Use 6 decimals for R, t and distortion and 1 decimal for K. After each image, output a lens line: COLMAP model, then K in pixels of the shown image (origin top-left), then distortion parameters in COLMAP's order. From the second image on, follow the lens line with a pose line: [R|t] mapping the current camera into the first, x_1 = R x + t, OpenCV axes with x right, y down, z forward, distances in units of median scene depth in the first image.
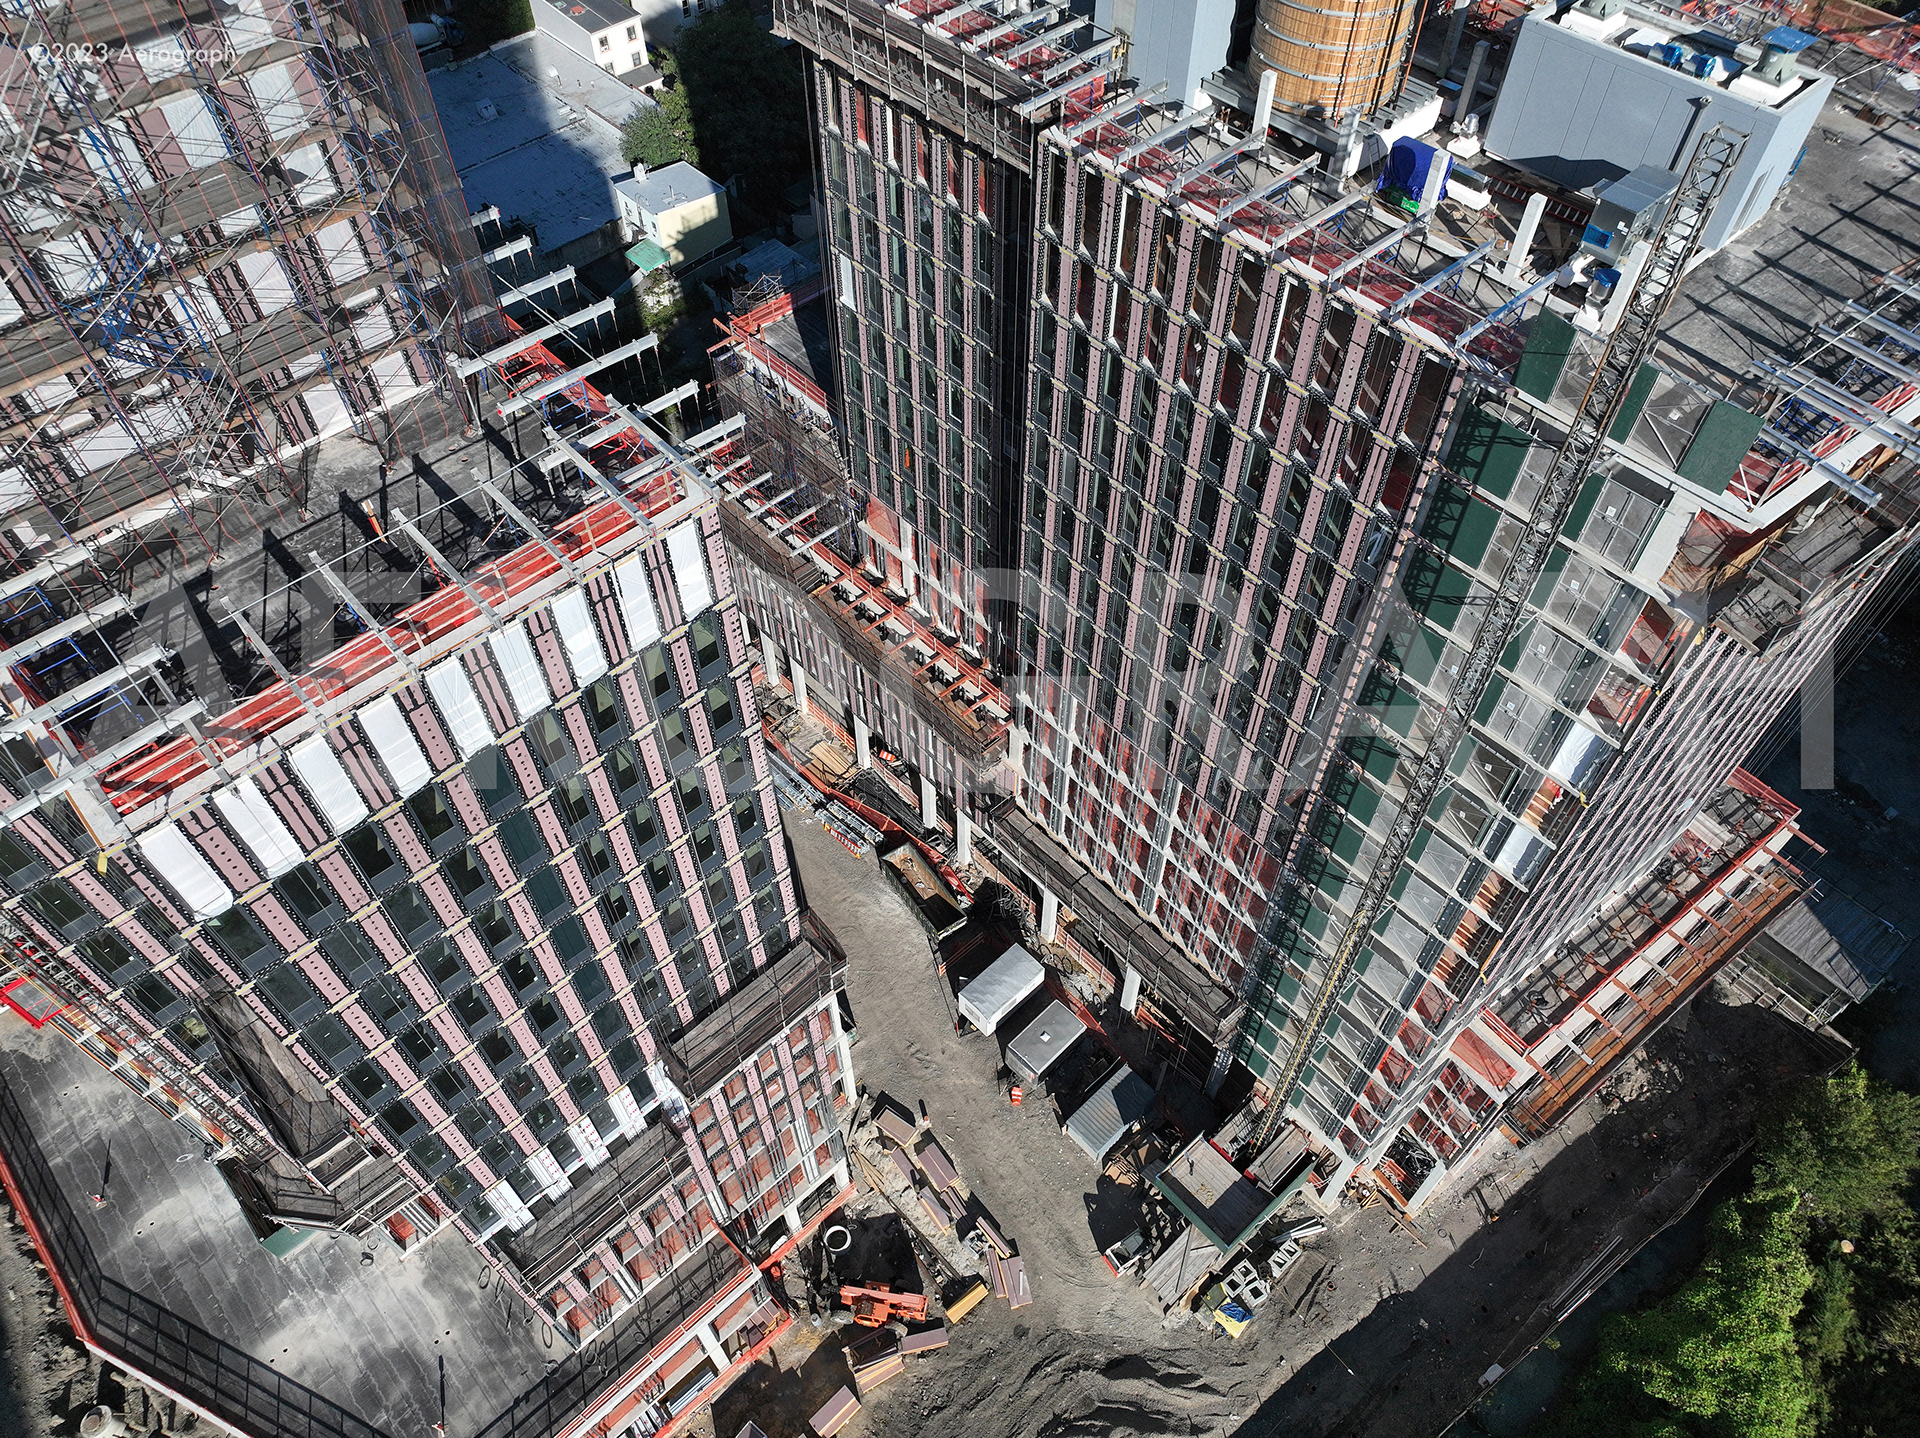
lens RADIAL K [[1347.0, 0, 964.1], [0, 1347.0, 717.6], [0, 0, 1]] dist [-0.001330, 0.019319]
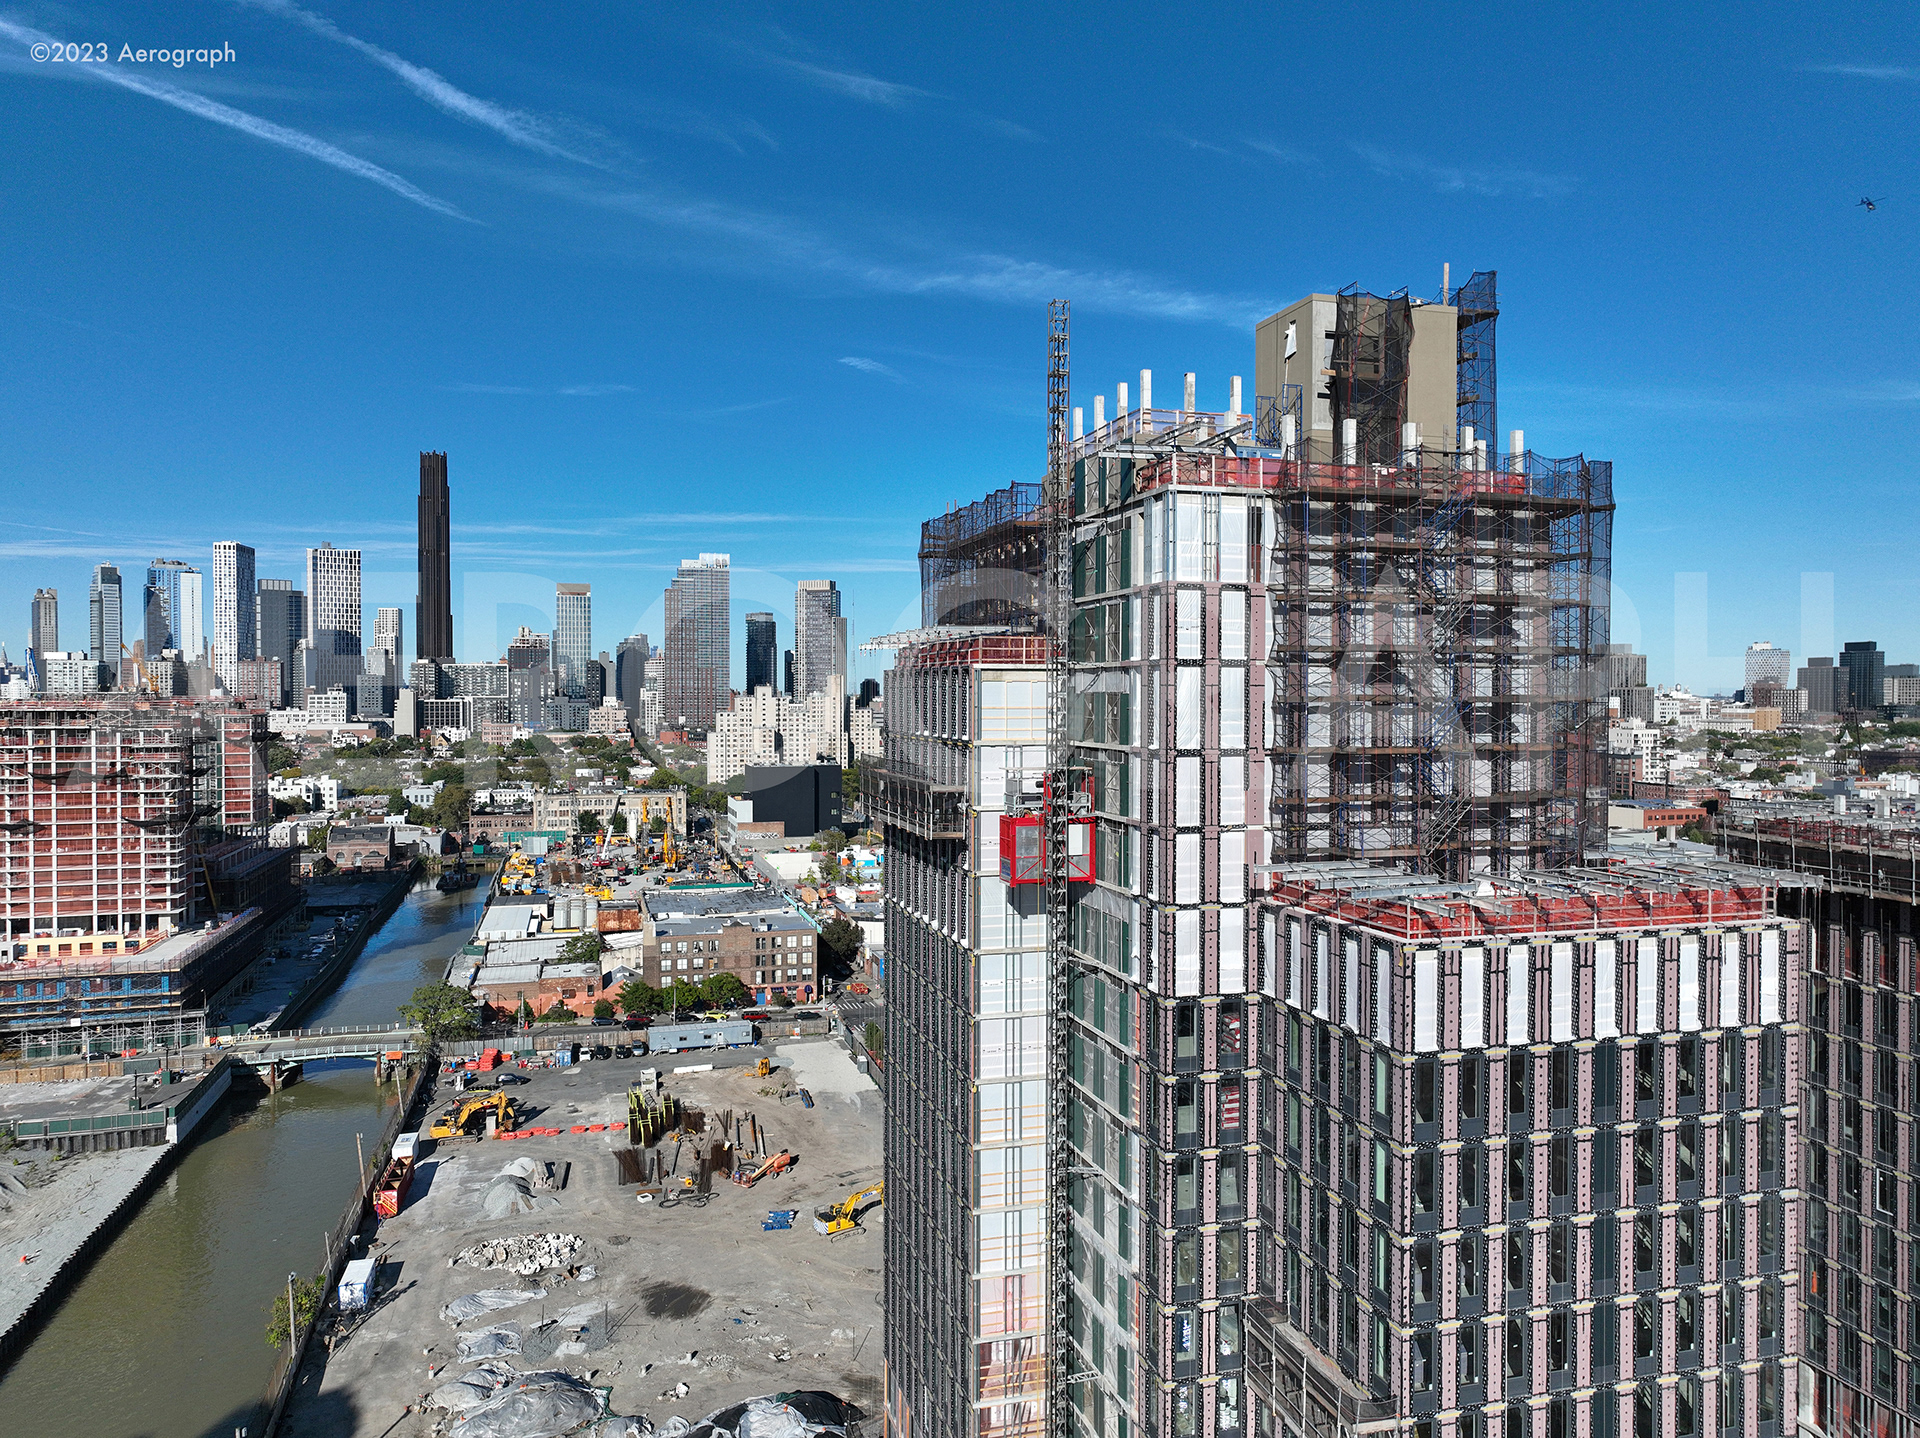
lens RADIAL K [[1347.0, 0, 961.5], [0, 1347.0, 720.3], [0, 0, 1]] dist [-0.001330, 0.019319]
pose [[0.895187, 0.012025, -0.445528, -0.238658], [-0.353038, 0.629280, -0.692366, 0.671692], [0.272037, 0.777085, 0.567569, -0.107931]]
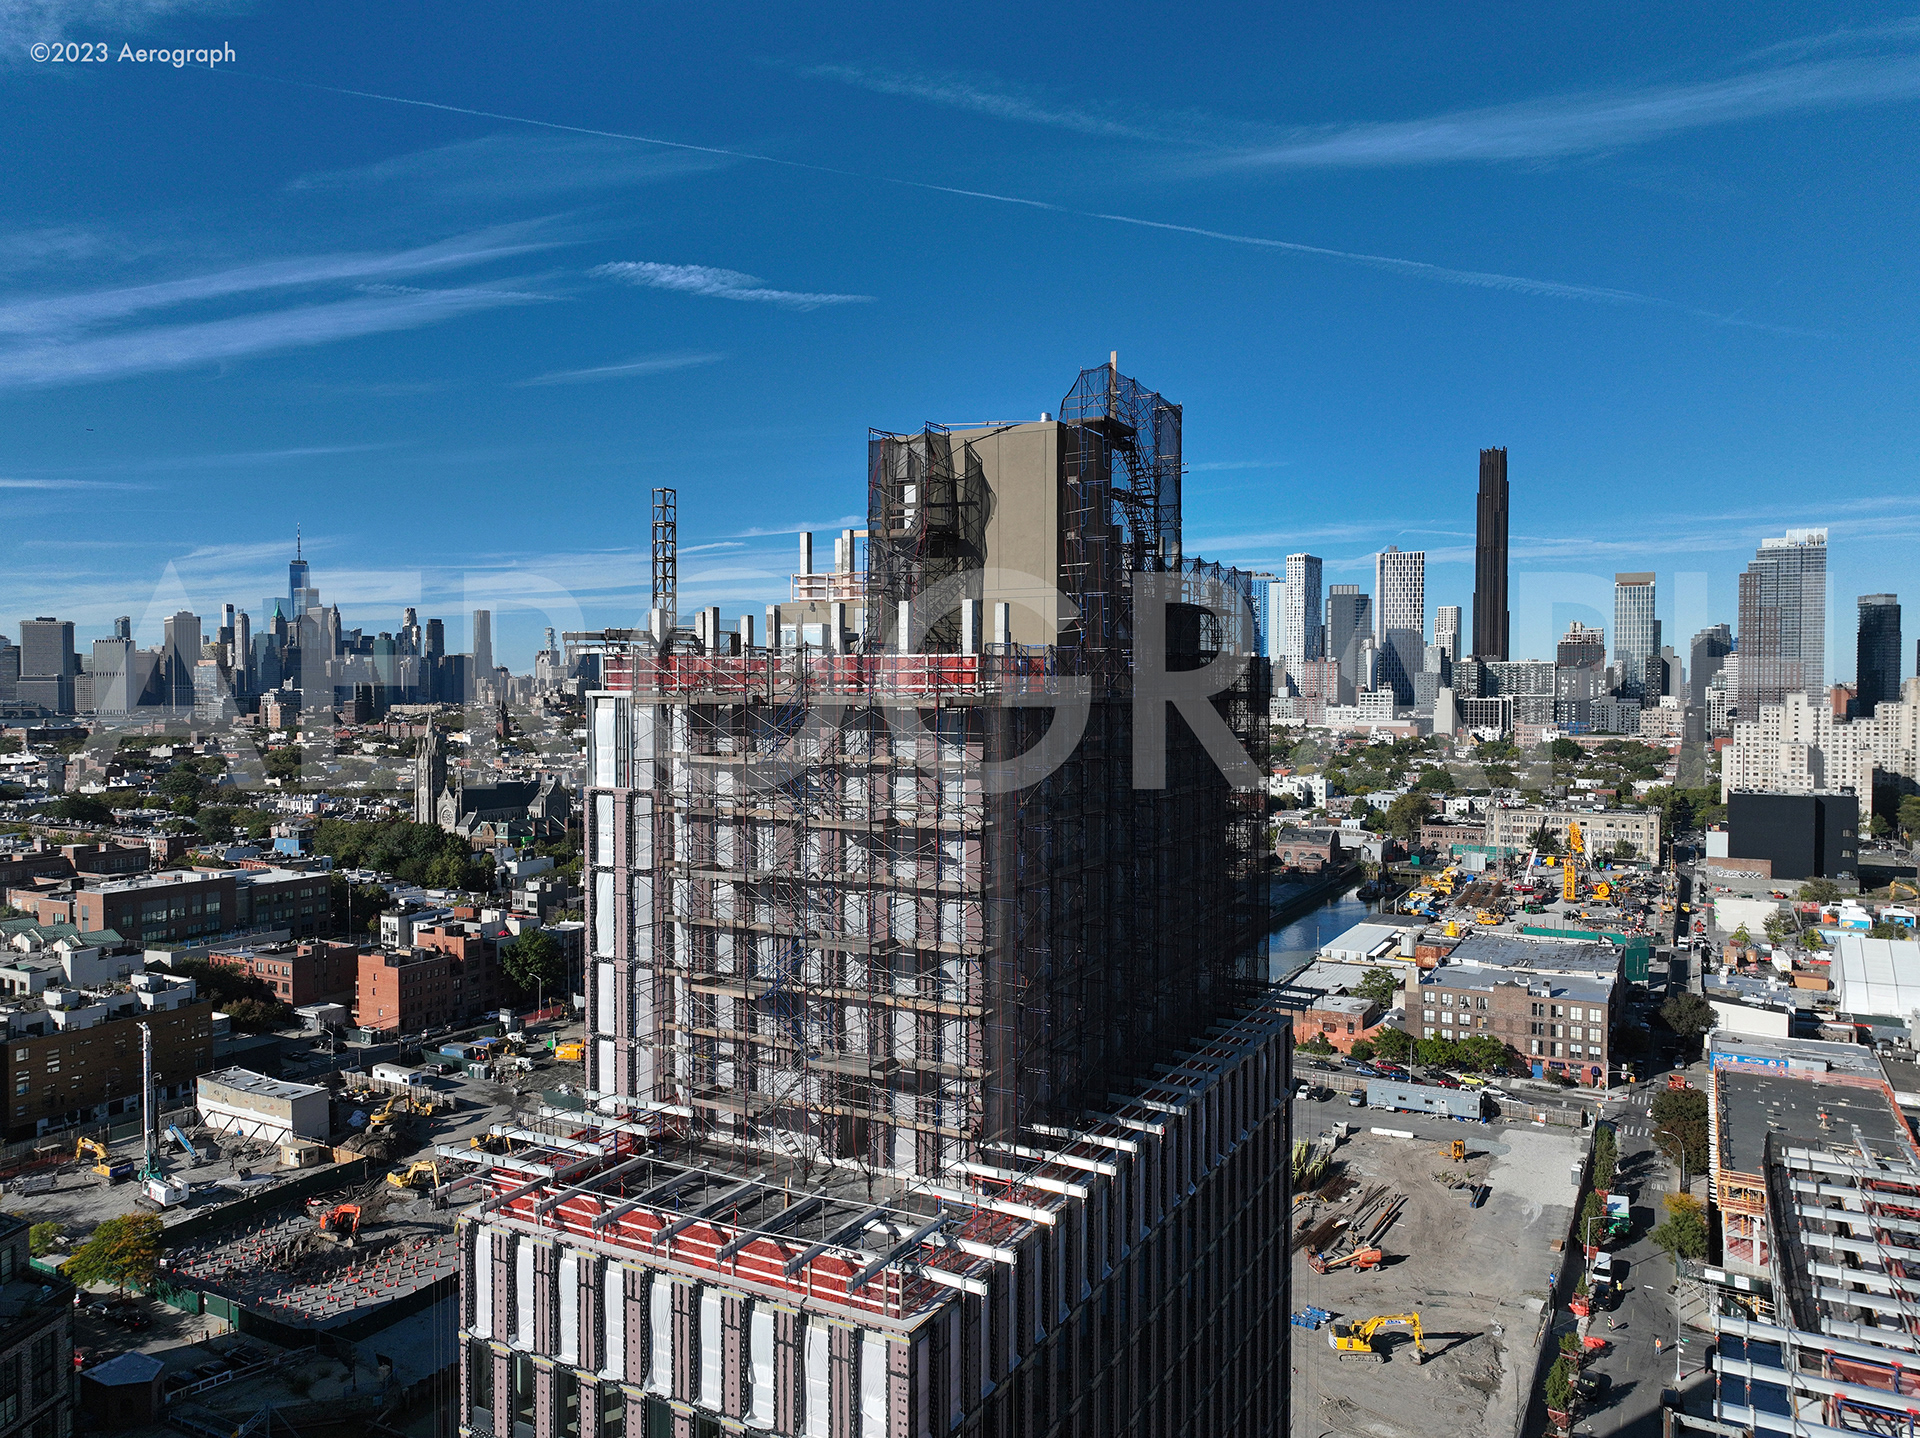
lens RADIAL K [[1347.0, 0, 966.3], [0, 1347.0, 720.3], [0, 0, 1]] dist [-0.001330, 0.019319]
pose [[0.324842, 0.029652, -0.945303, 0.511653], [-0.746596, 0.621608, -0.237061, -0.168961], [0.580579, 0.782767, 0.224062, 0.334547]]
